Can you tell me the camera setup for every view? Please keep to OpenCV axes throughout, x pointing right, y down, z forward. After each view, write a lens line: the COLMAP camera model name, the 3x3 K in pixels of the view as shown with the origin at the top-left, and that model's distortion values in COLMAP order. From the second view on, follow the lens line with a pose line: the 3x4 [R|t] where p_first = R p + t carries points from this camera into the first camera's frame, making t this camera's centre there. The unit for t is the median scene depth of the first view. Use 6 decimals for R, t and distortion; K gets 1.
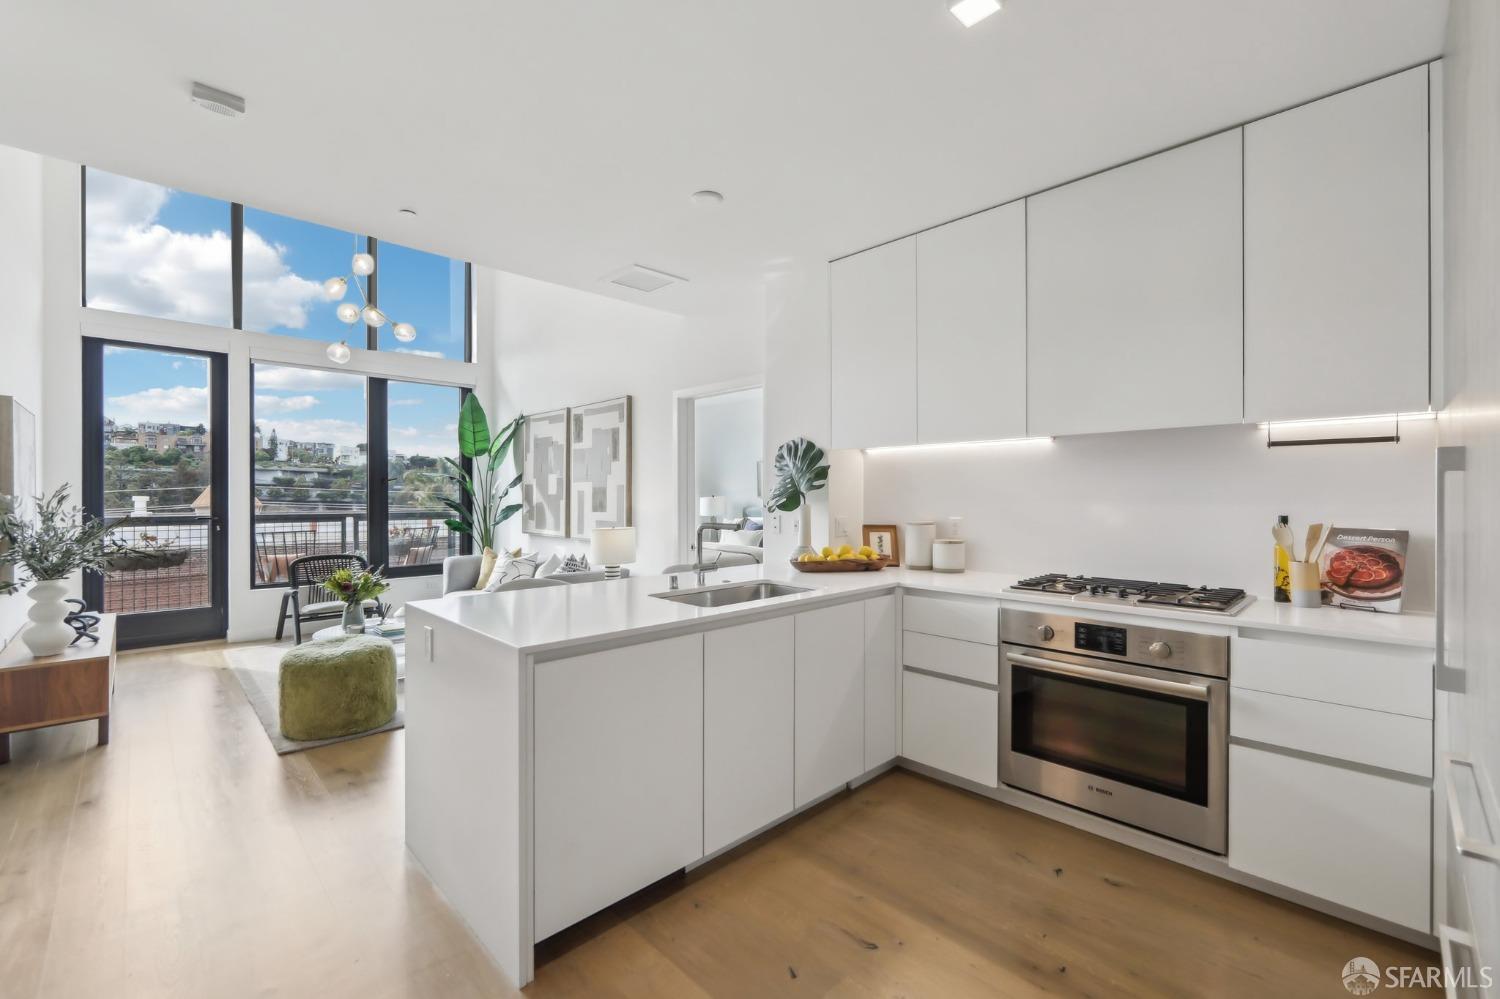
lens RADIAL K [[618.1, 0, 737.8], [0, 618.1, 497.9], [0, 0, 1]] dist [-0.003861, 0.001576]
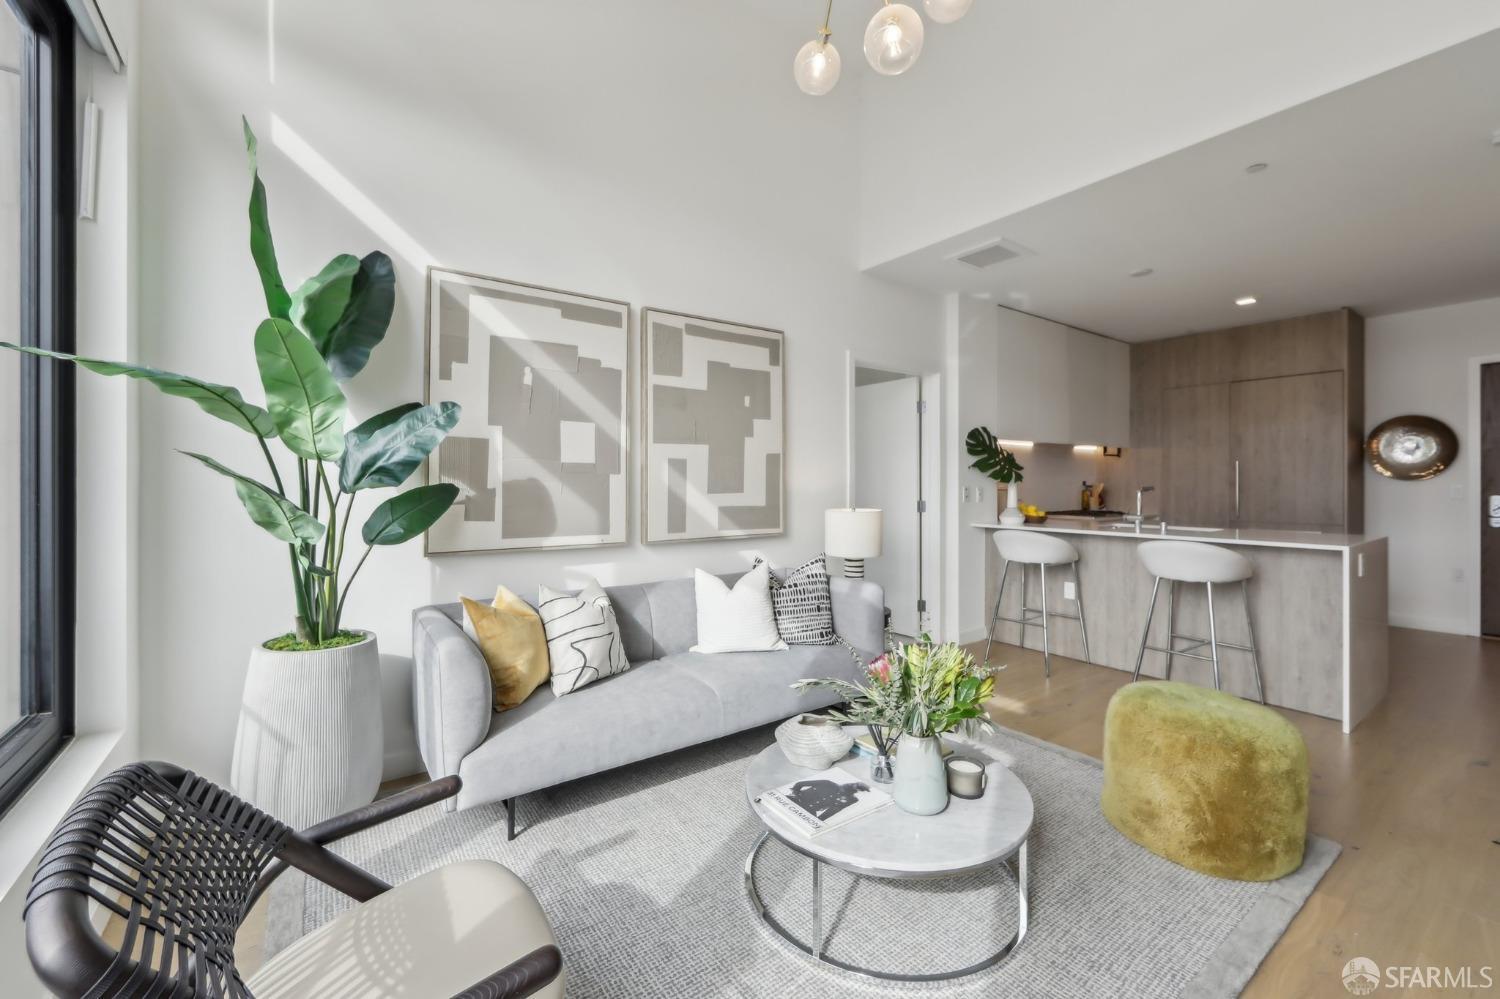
lens RADIAL K [[618.1, 0, 754.7], [0, 618.1, 481.6], [0, 0, 1]] dist [-0.003861, 0.001576]
pose [[0.144994, -0.001307, 0.989432, -1.800934], [0.003613, 0.999993, 0.000792, 0.022485], [-0.989426, 0.003460, 0.144998, 1.830539]]
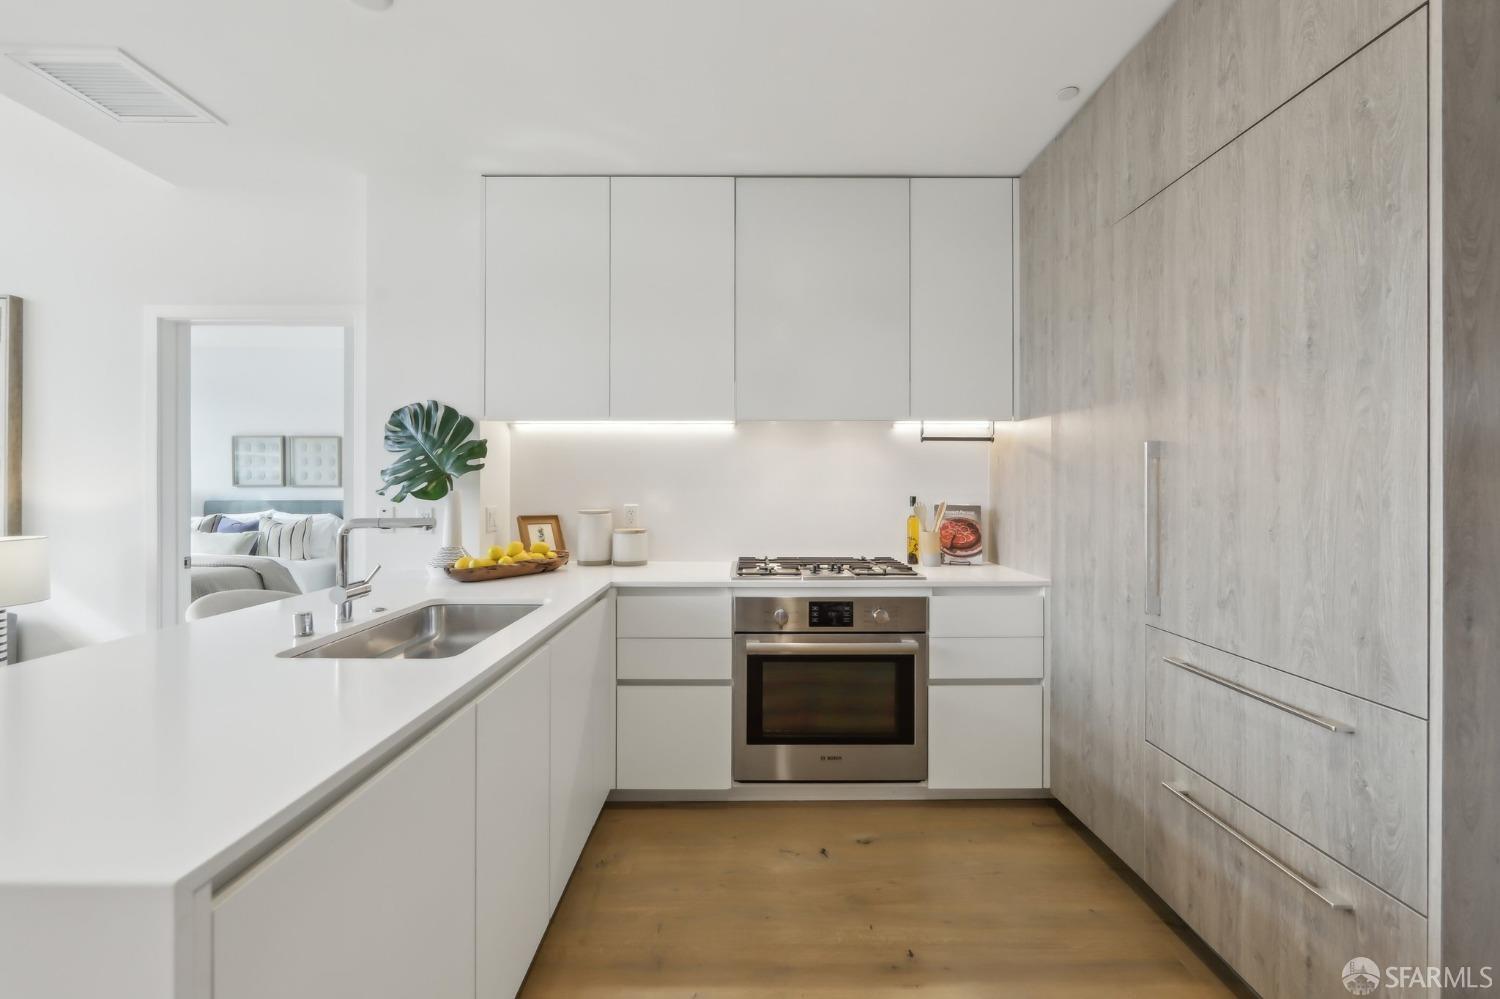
lens RADIAL K [[618.1, 0, 747.2], [0, 618.1, 485.8], [0, 0, 1]] dist [-0.003861, 0.001576]
pose [[0.699014, 0.001453, 0.715106, -0.239057], [0.001150, 0.999994, -0.003157, 0.009853], [-0.715107, 0.003029, 0.699009, 0.319943]]
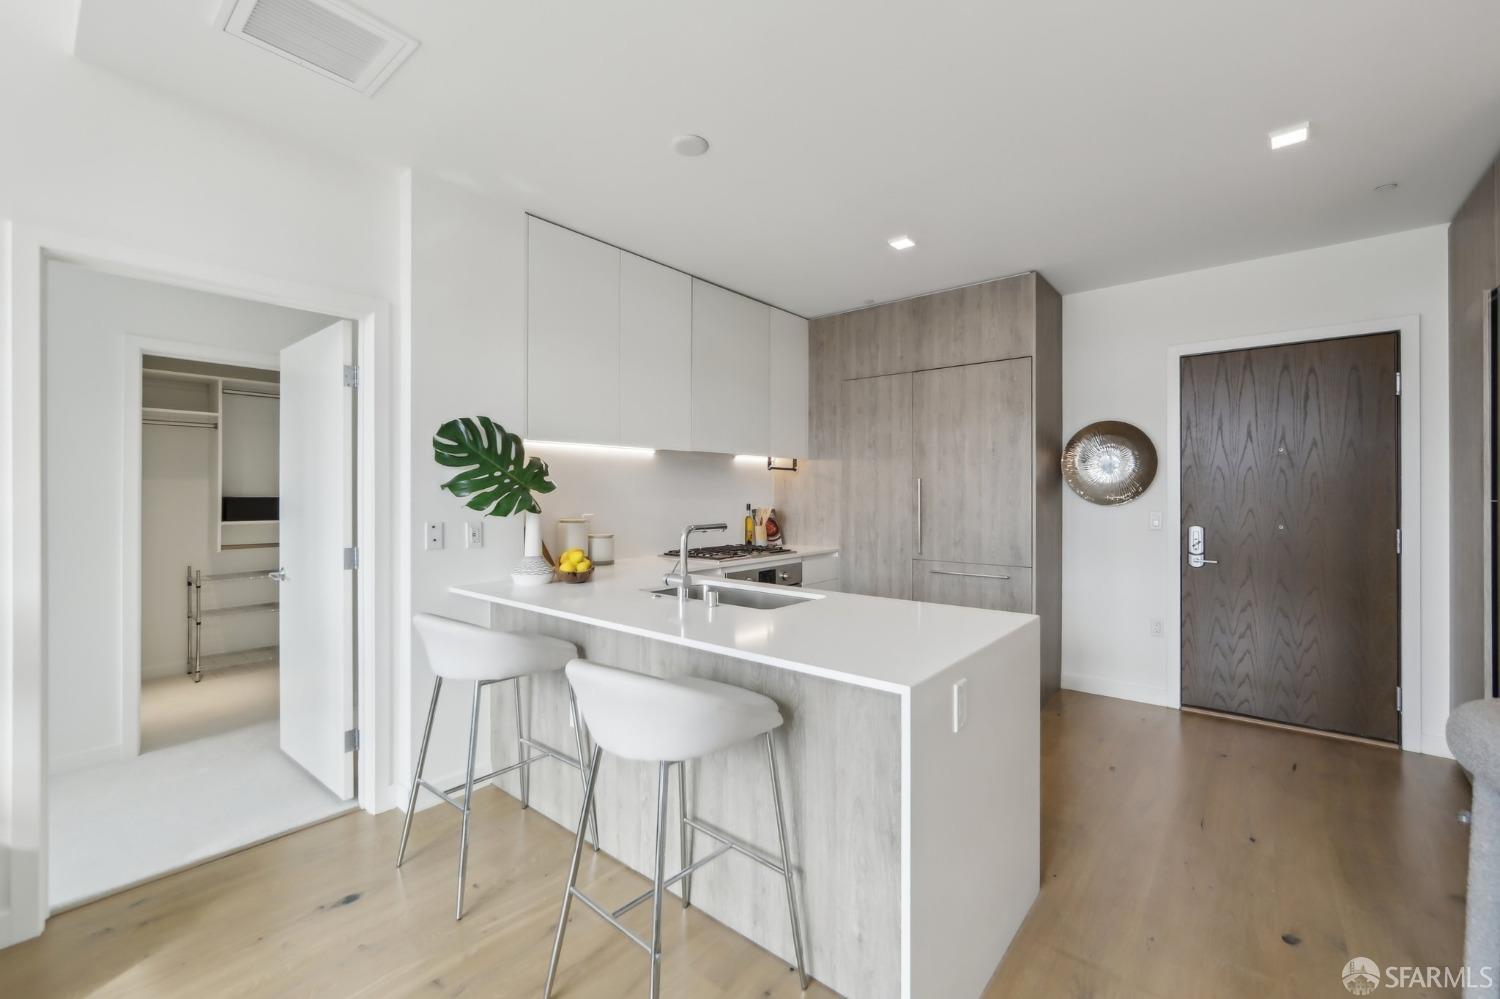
lens RADIAL K [[618.1, 0, 756.8], [0, 618.1, 490.4], [0, 0, 1]] dist [-0.003861, 0.001576]
pose [[-0.104511, 0.002889, 0.994520, -0.966539], [0.001711, 0.999995, -0.002725, -0.007388], [-0.994522, 0.001417, -0.104515, 1.060433]]
